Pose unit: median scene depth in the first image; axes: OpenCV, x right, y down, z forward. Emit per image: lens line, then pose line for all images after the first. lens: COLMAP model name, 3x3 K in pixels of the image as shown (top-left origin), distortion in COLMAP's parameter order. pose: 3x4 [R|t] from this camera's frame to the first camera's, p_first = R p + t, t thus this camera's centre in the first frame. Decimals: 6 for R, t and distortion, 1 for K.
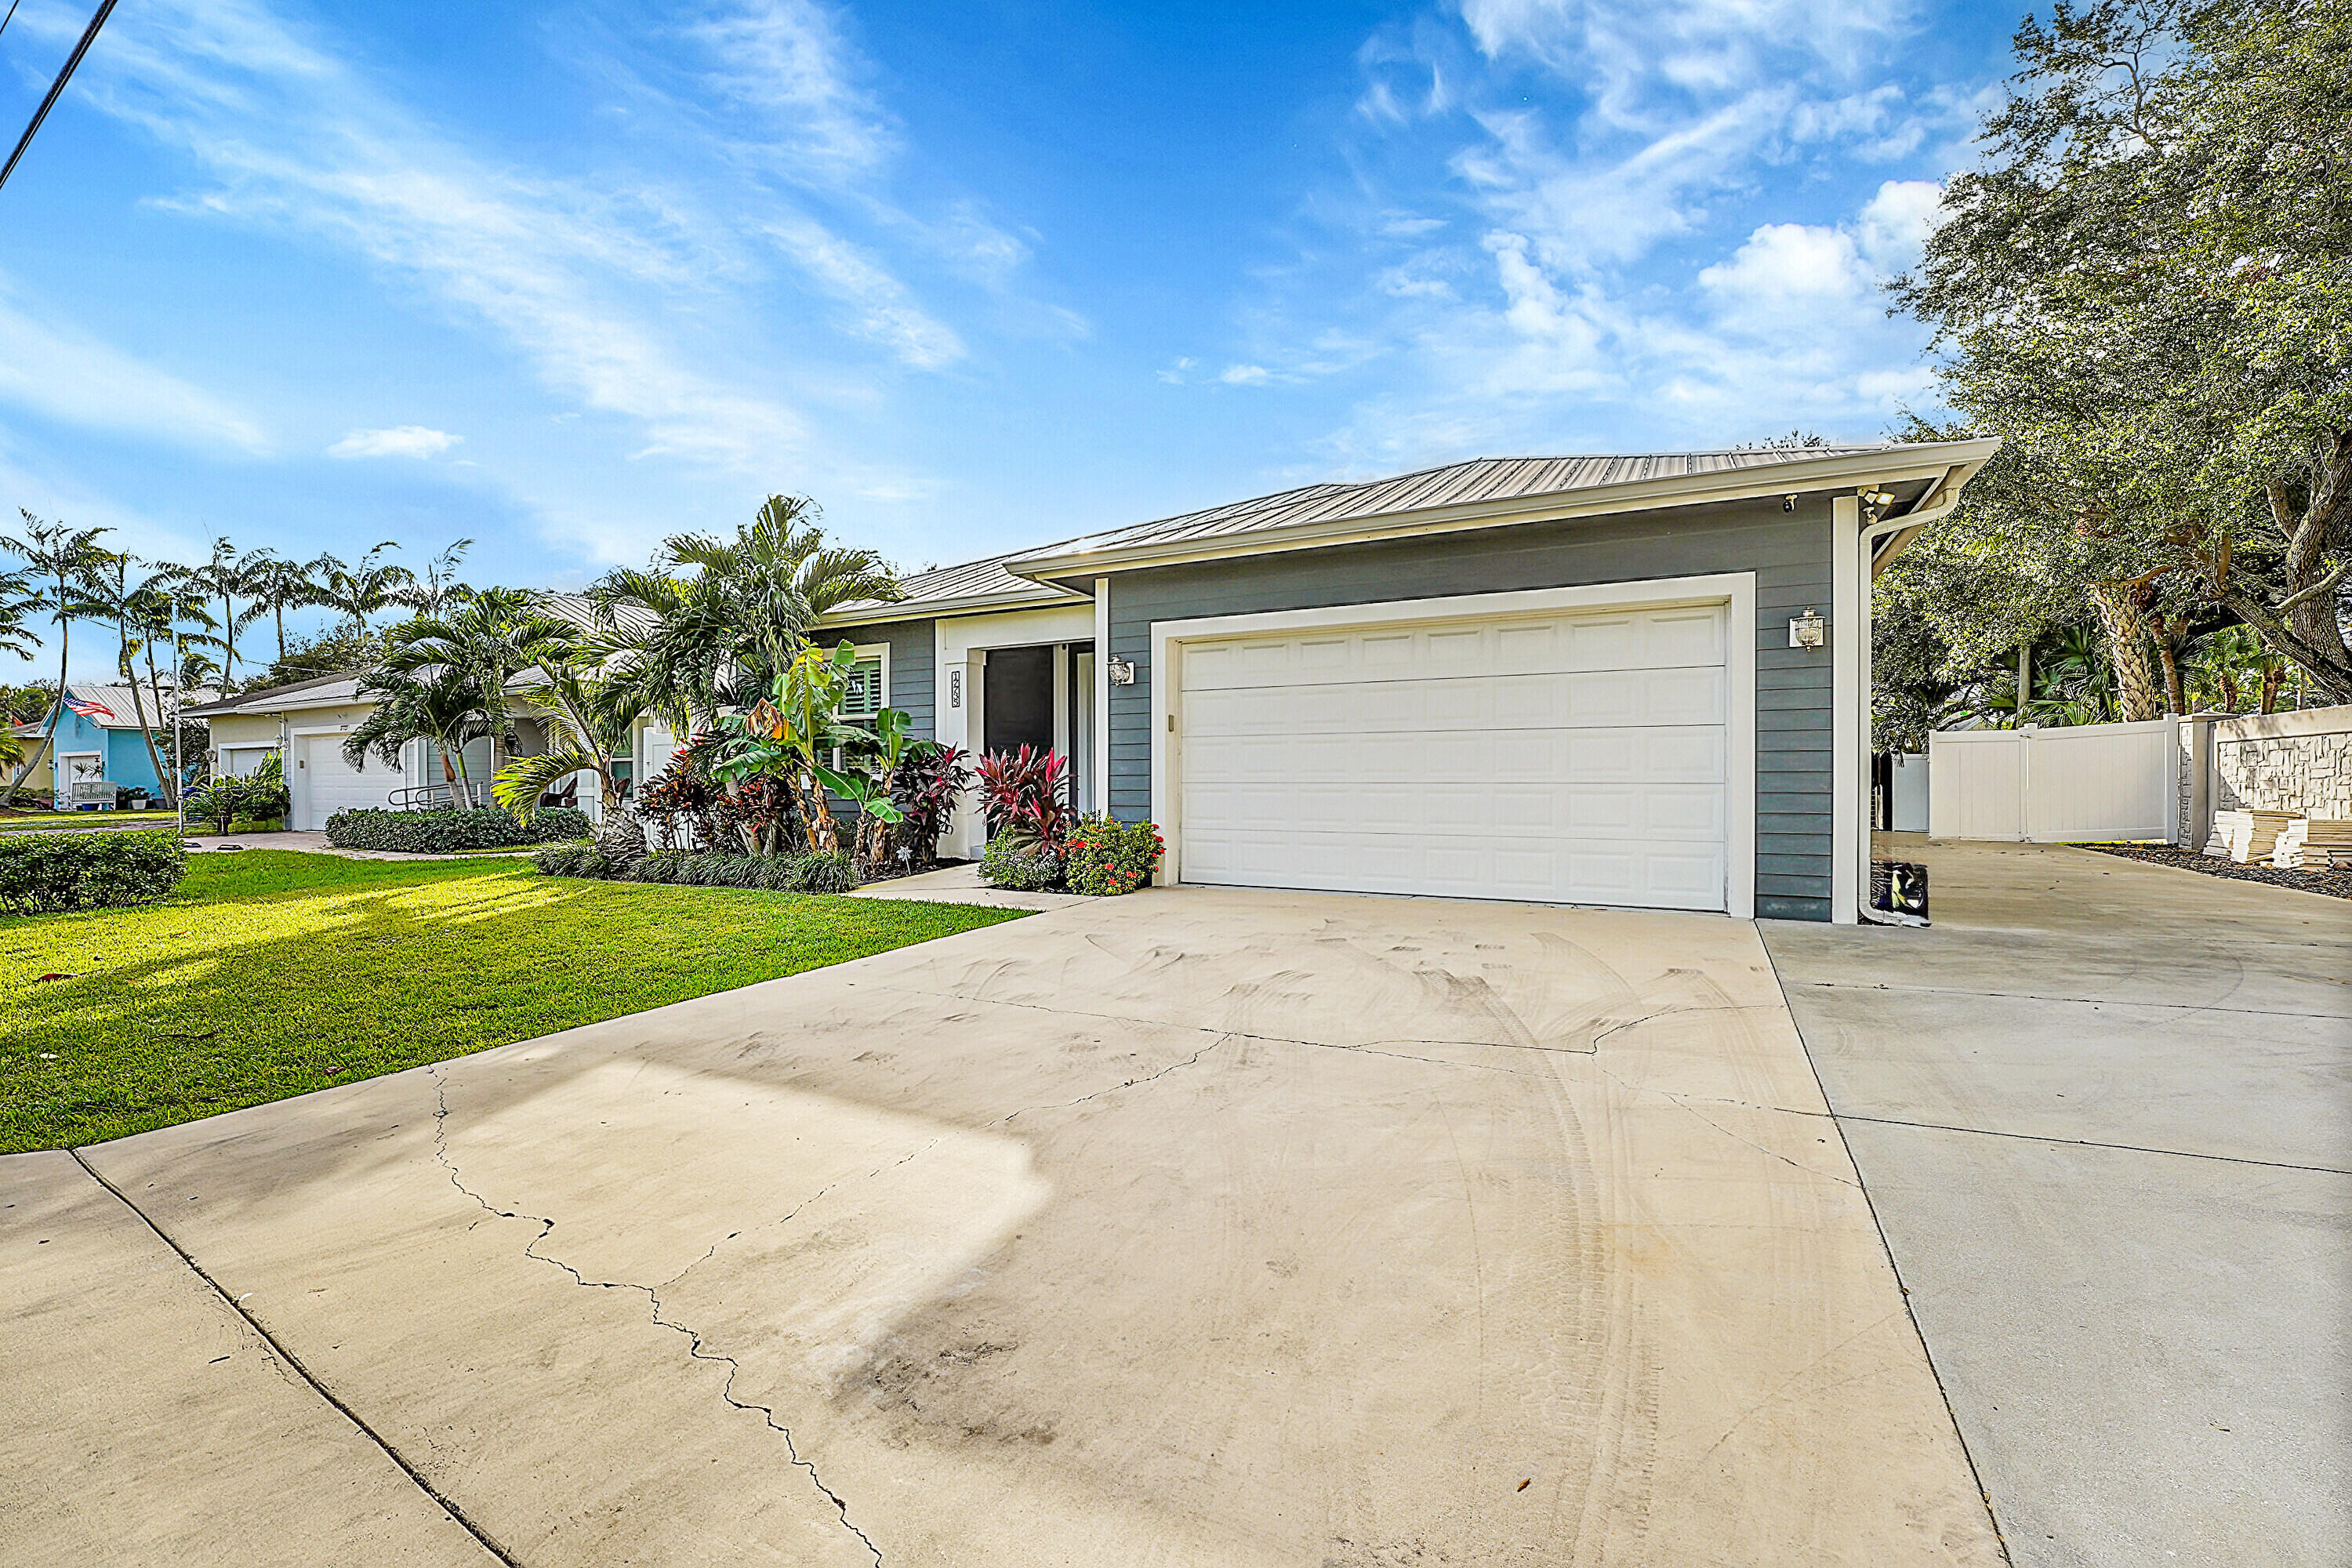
lens RADIAL K [[996.2, 0, 1176.0], [0, 996.2, 784.0], [0, 0, 1]] dist [-0.027548, -0.000377]
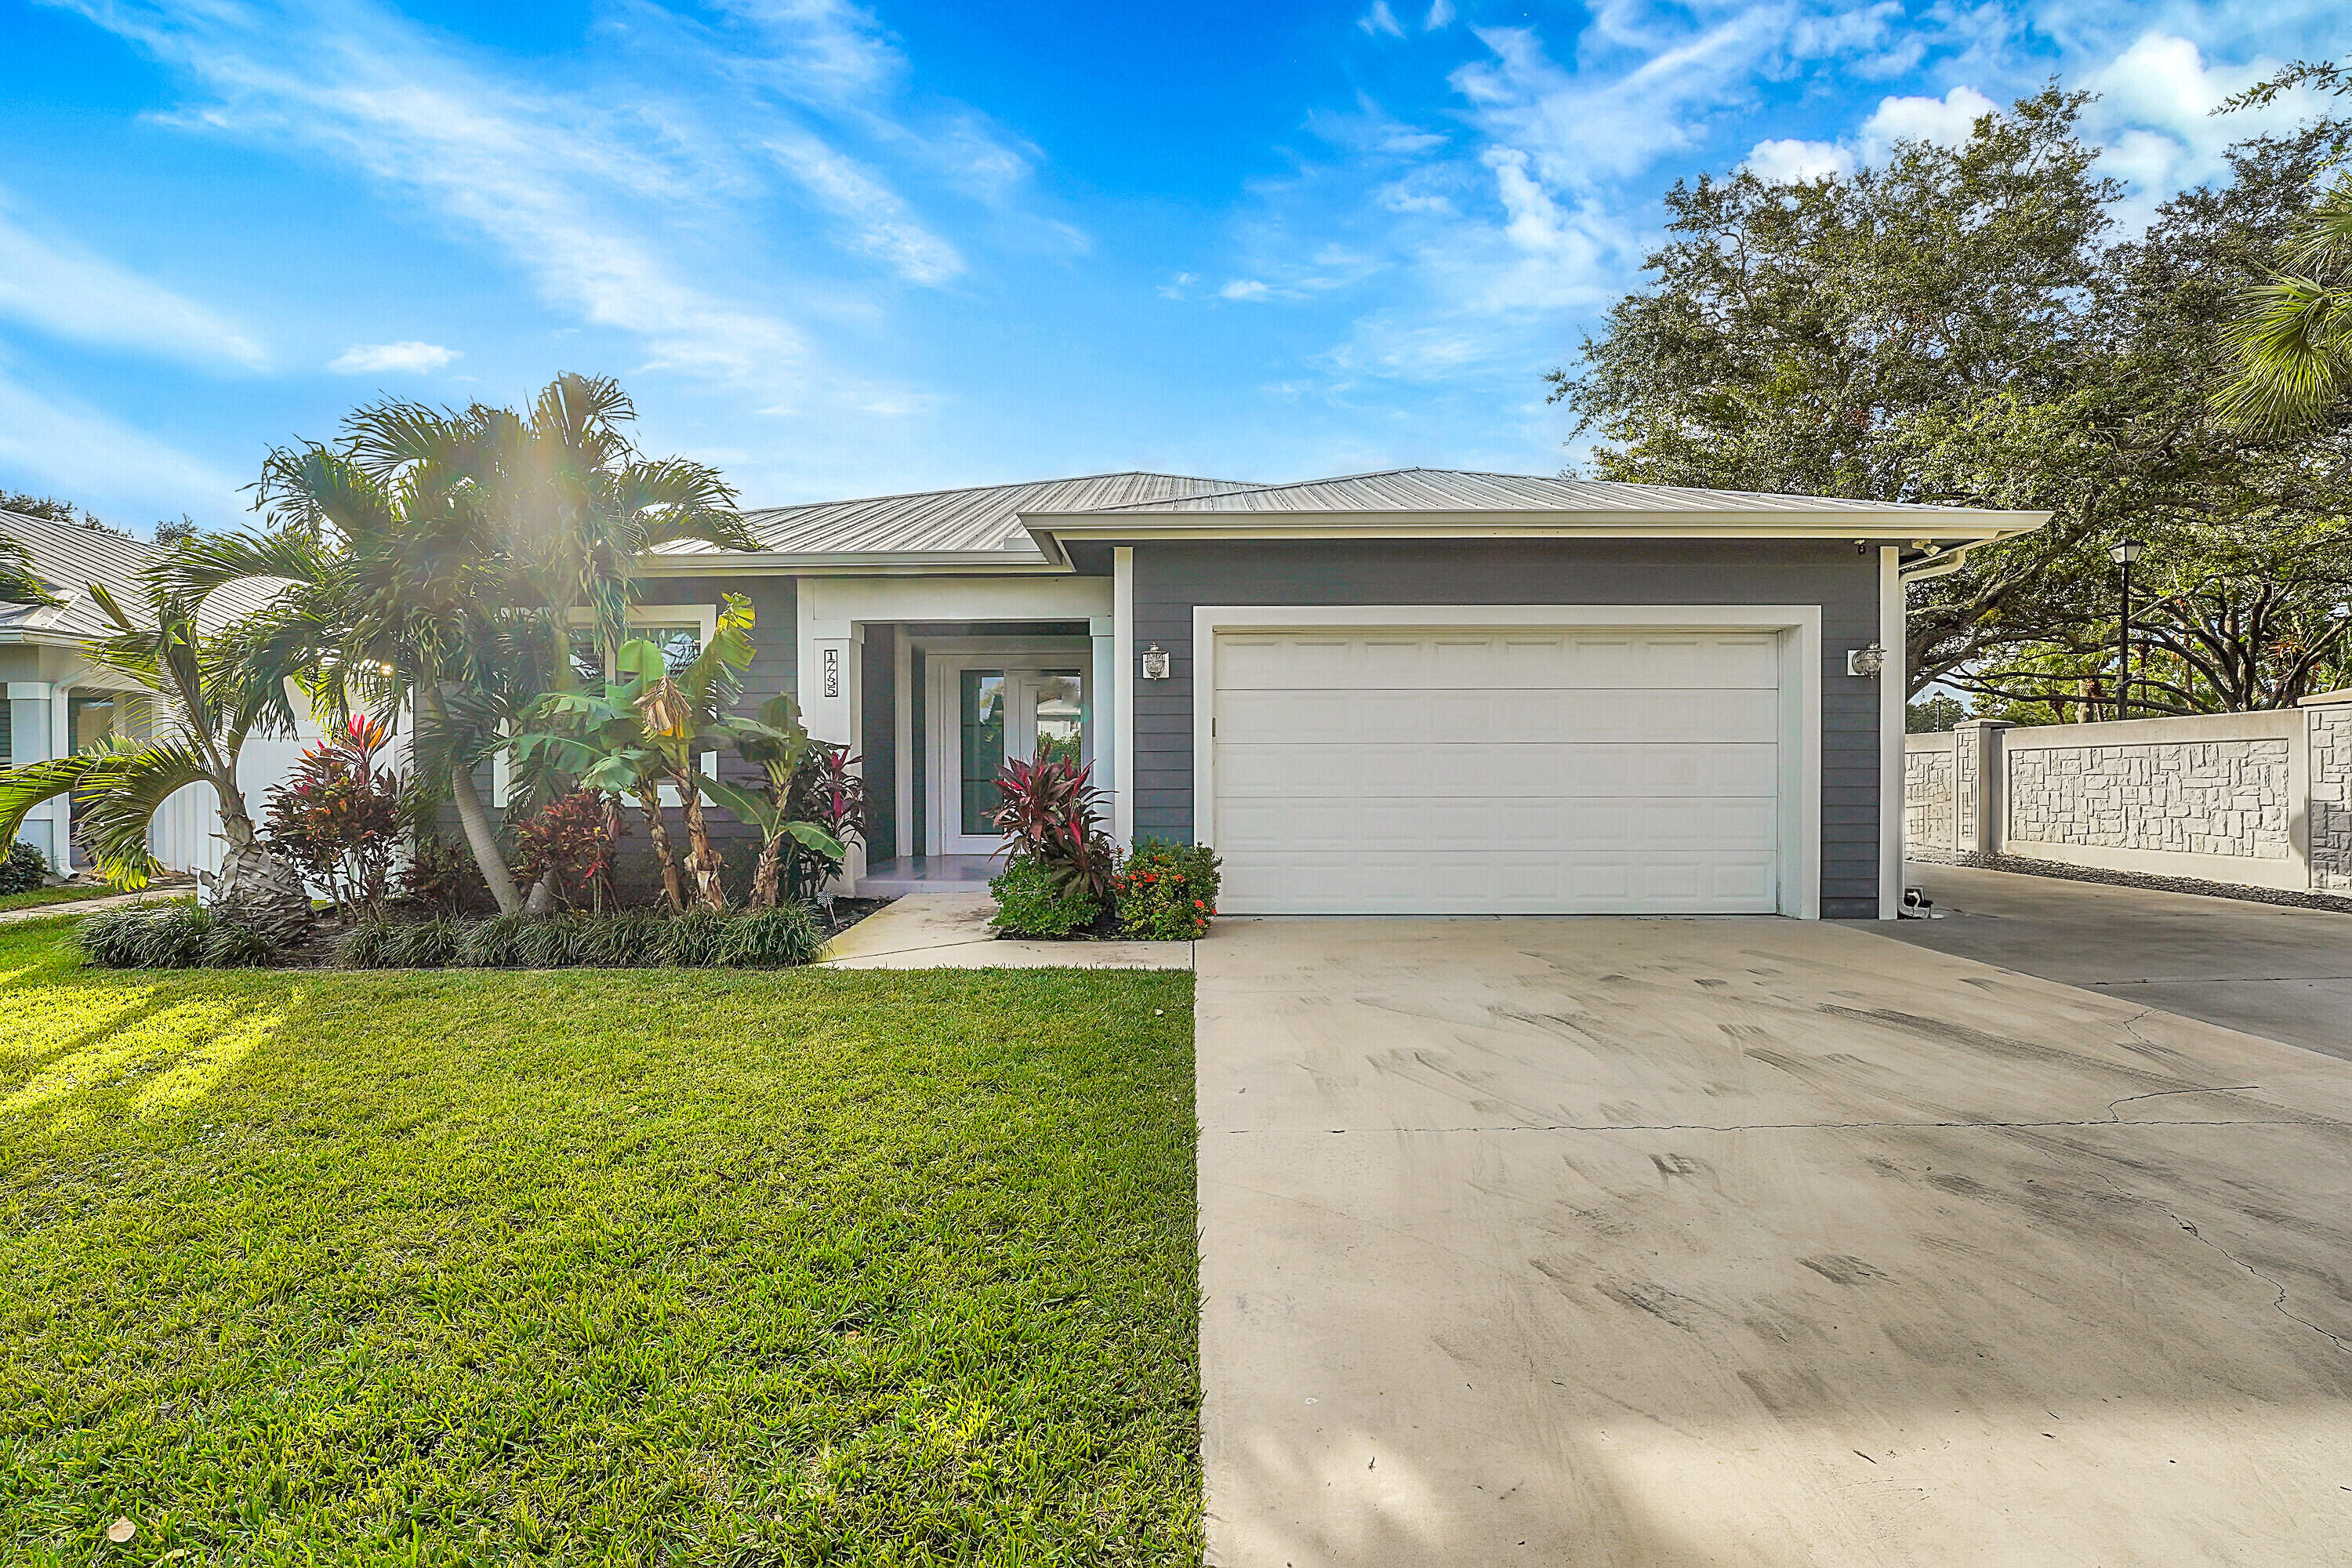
lens RADIAL K [[967.1, 0, 1176.0], [0, 967.1, 784.0], [0, 0, 1]] dist [-0.023716, 0.000776]
pose [[0.887660, -0.003036, 0.460489, -0.406890], [0.002847, 0.999995, 0.001105, -0.013732], [-0.460490, 0.000331, 0.887665, 0.283854]]
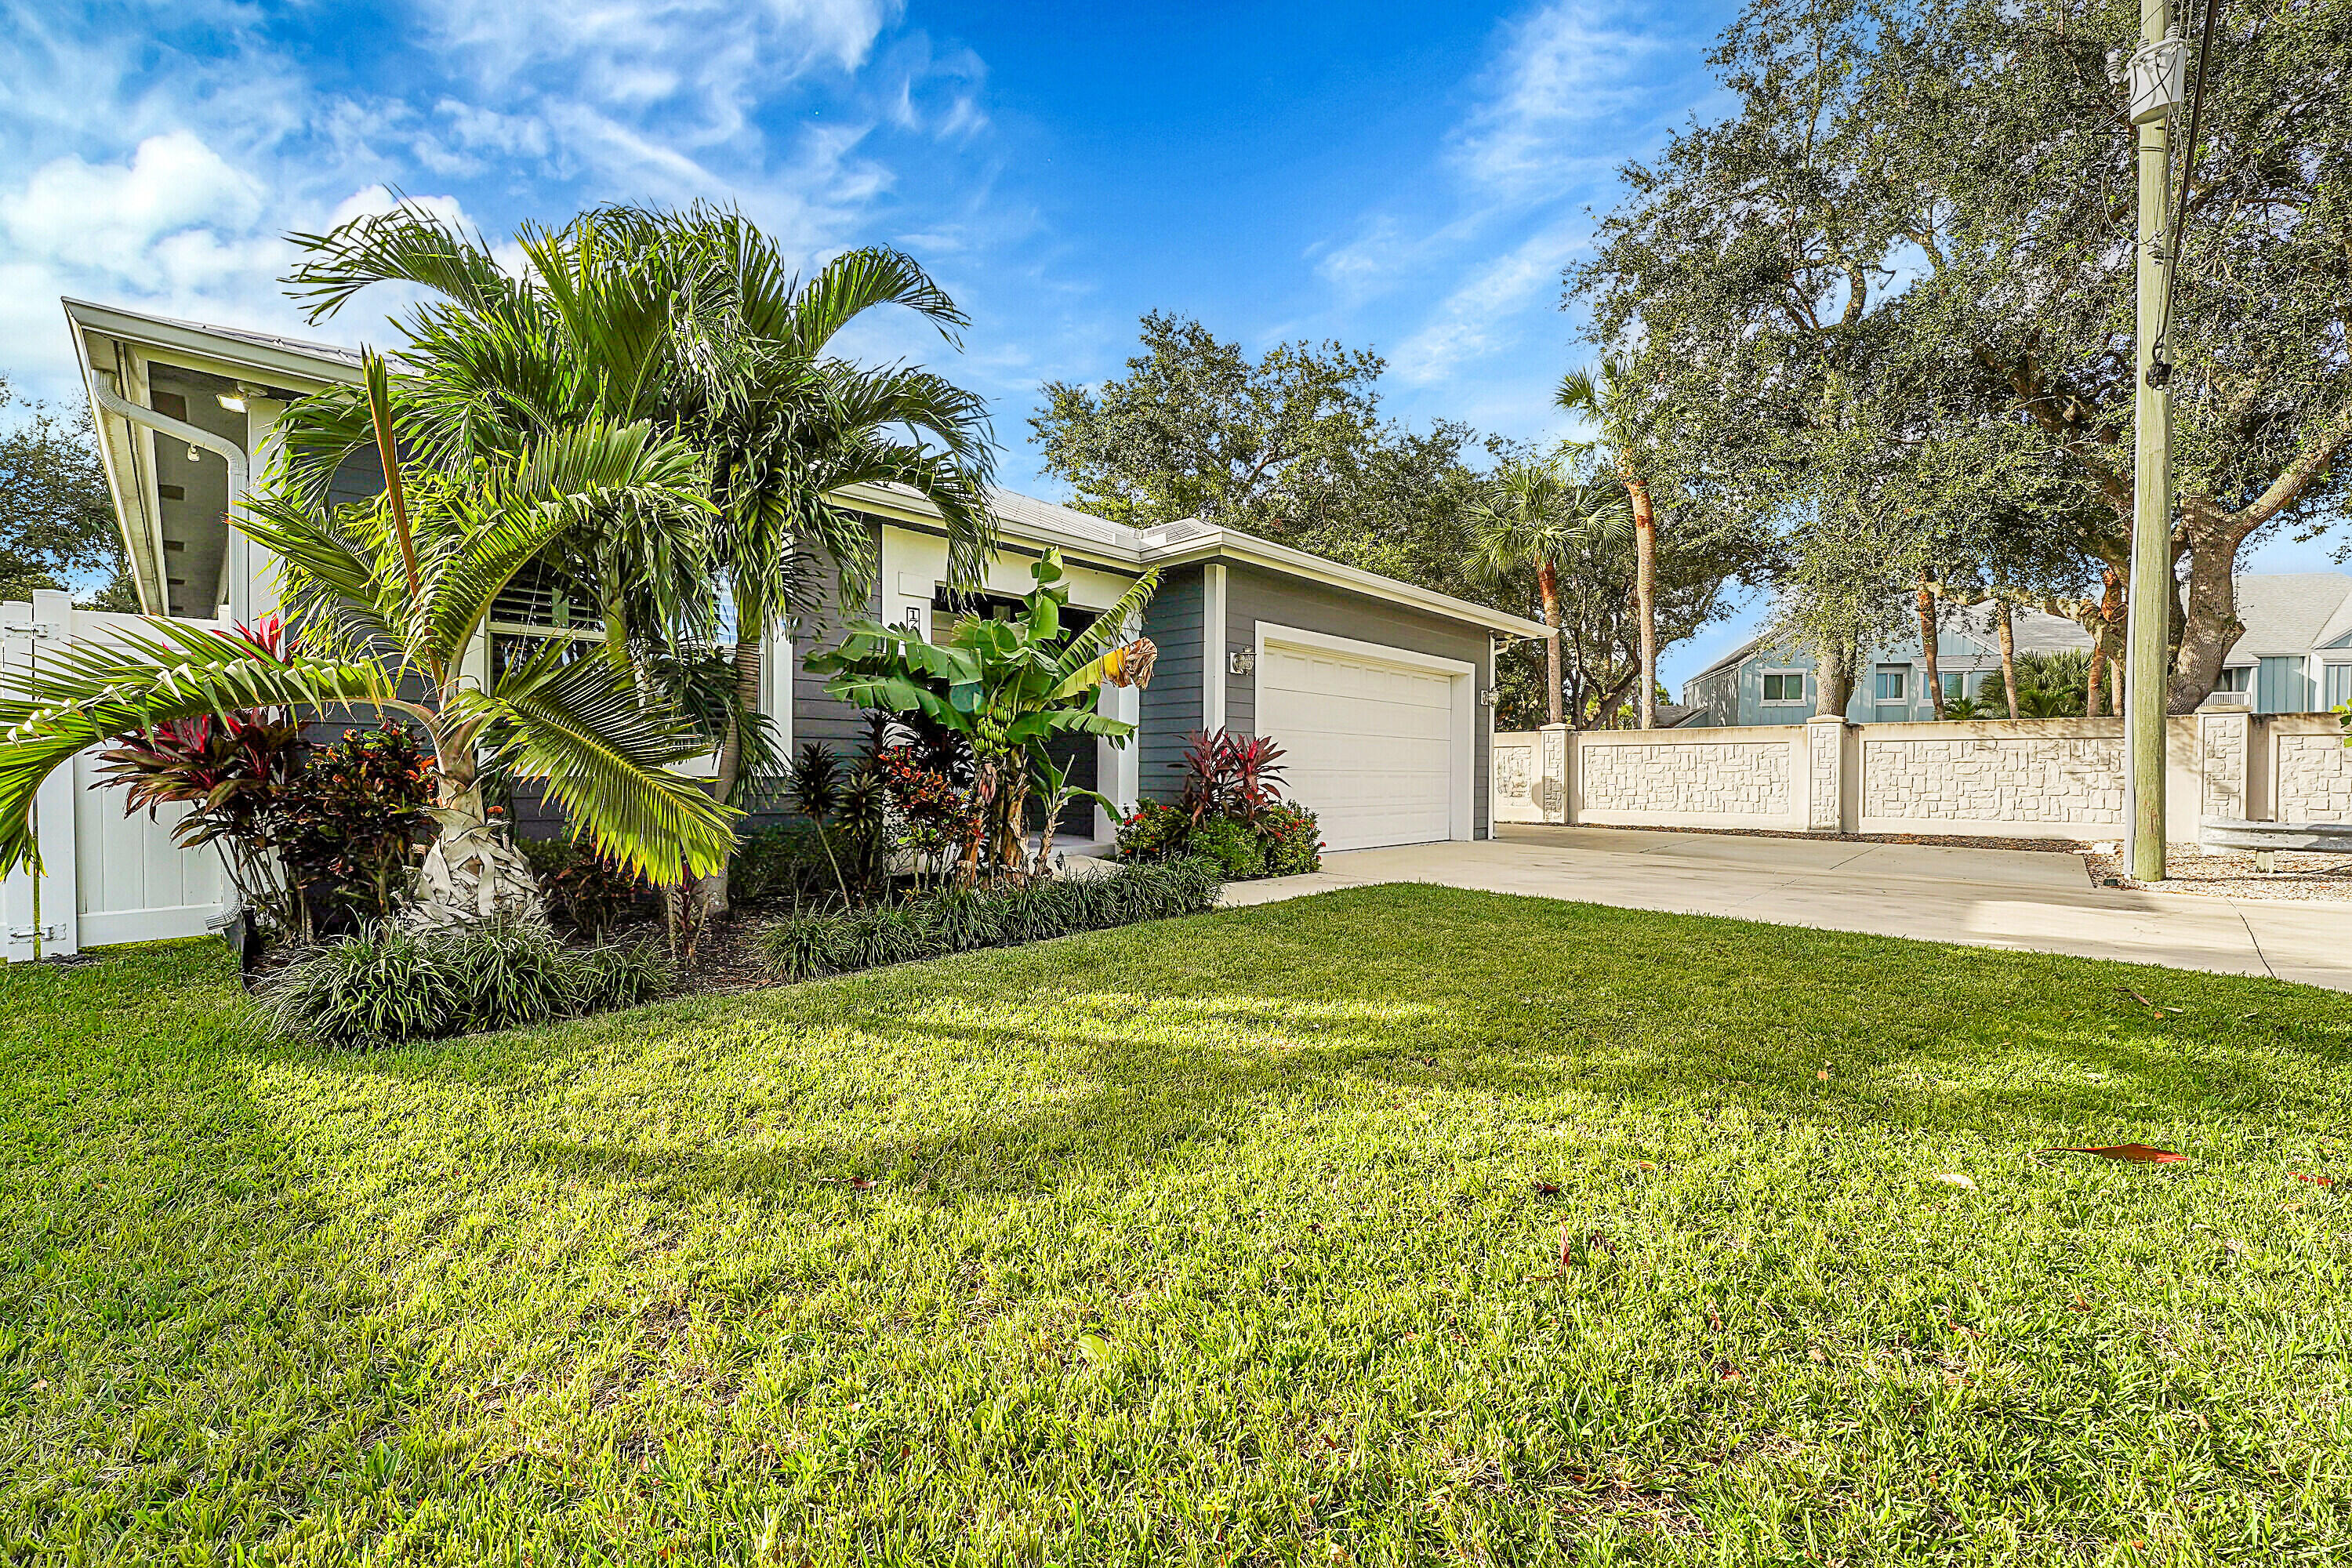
lens RADIAL K [[980.8, 0, 1176.0], [0, 980.8, 784.0], [0, 0, 1]] dist [-0.026291, 0.004174]
pose [[0.245679, -0.004849, 0.969339, -1.068325], [0.005464, 0.999979, 0.003617, 0.010541], [-0.969336, 0.004408, 0.245700, 0.818658]]
